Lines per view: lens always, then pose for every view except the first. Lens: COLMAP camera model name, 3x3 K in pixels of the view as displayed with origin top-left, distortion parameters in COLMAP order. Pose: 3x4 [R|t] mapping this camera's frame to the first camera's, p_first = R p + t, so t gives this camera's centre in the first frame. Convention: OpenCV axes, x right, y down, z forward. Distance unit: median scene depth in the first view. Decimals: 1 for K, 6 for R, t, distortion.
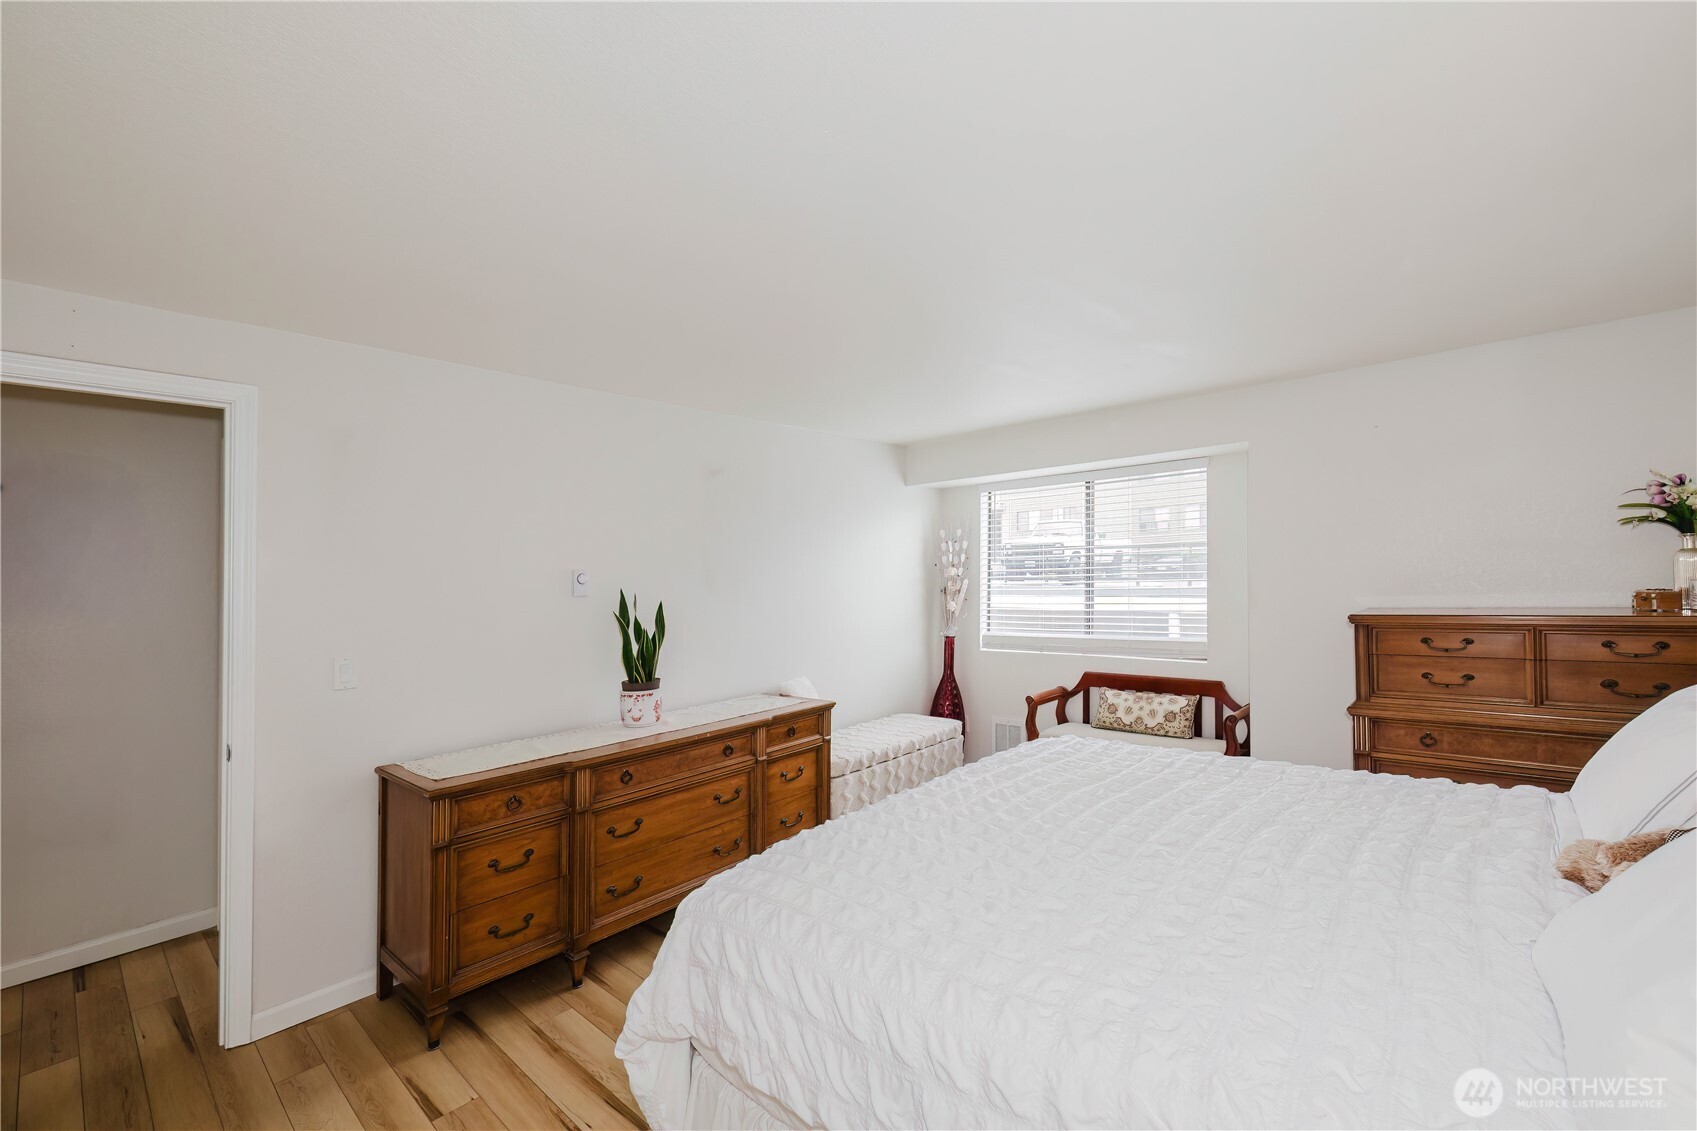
lens RADIAL K [[718.6, 0, 851.6], [0, 718.6, 566.1], [0, 0, 1]] dist [0.004284, -0.000567]
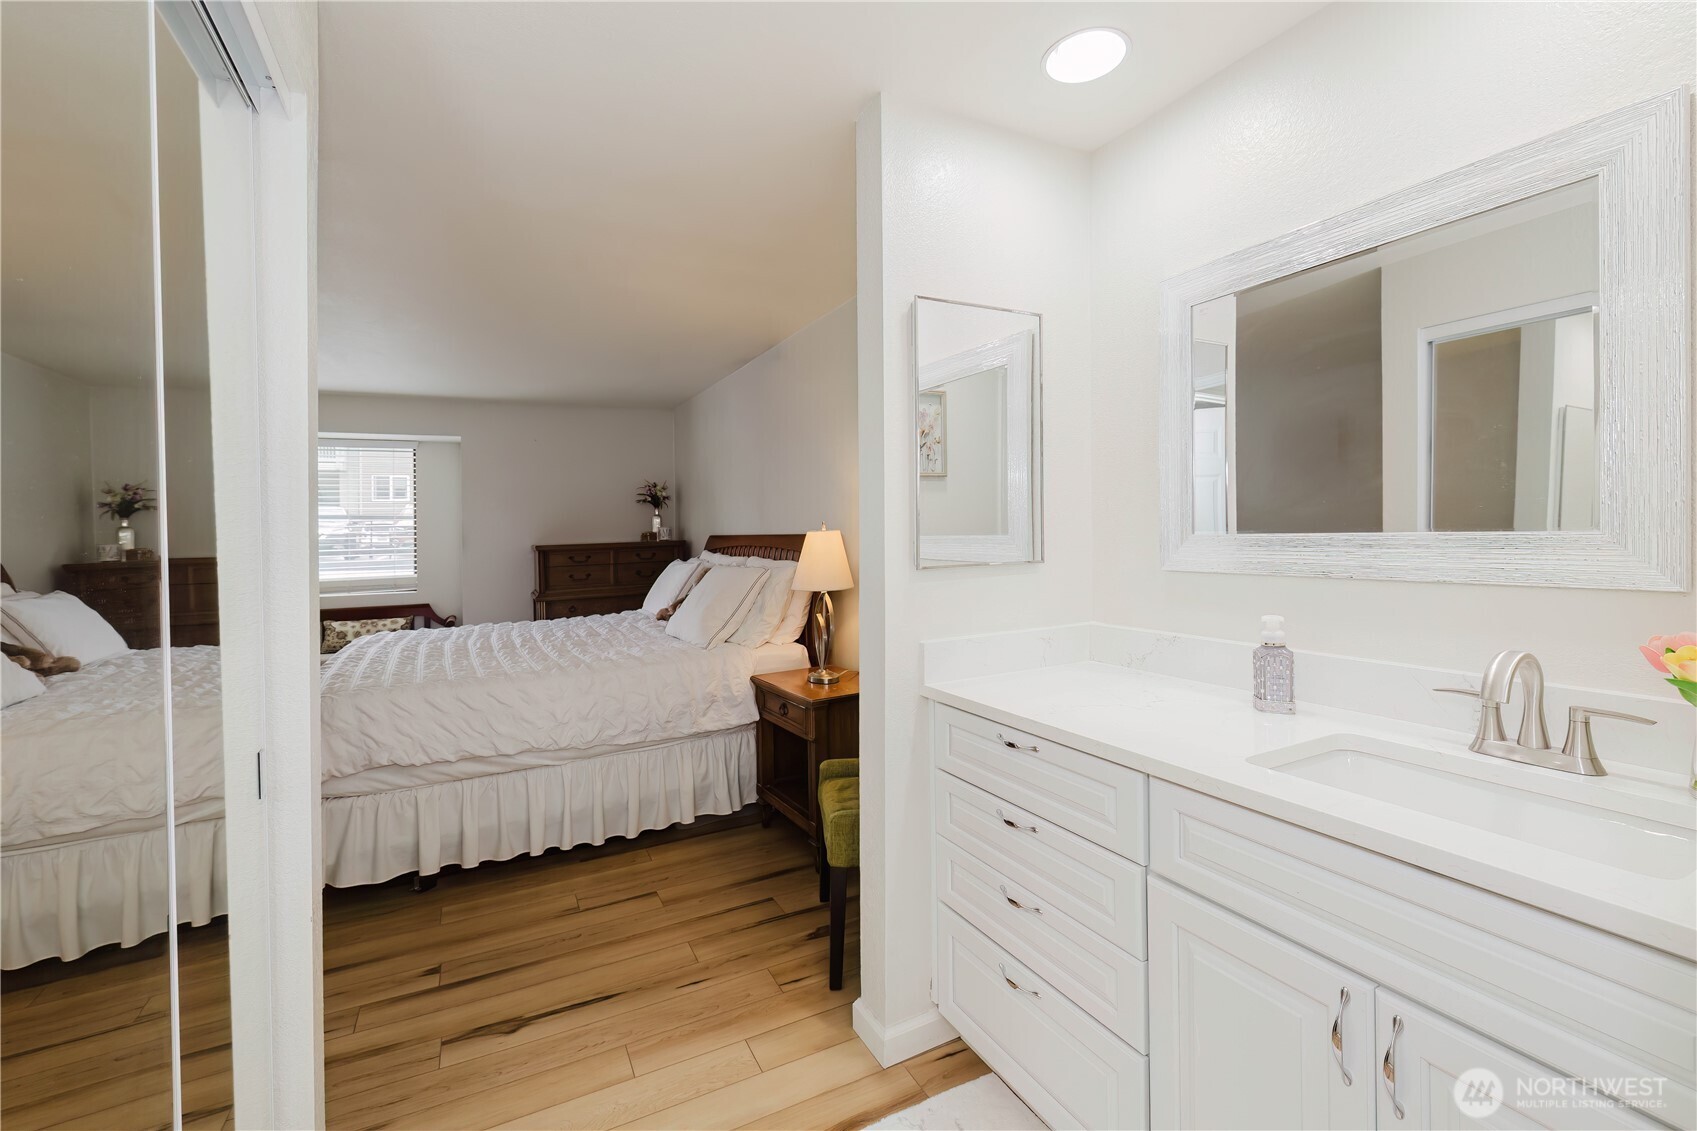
lens RADIAL K [[718.6, 0, 843.0], [0, 718.6, 548.1], [0, 0, 1]] dist [0.004284, -0.000567]
pose [[0.360530, -0.006952, 0.932722, -0.614801], [-0.001429, 0.999967, 0.008006, 0.050340], [-0.932747, -0.004220, 0.360508, -0.310964]]
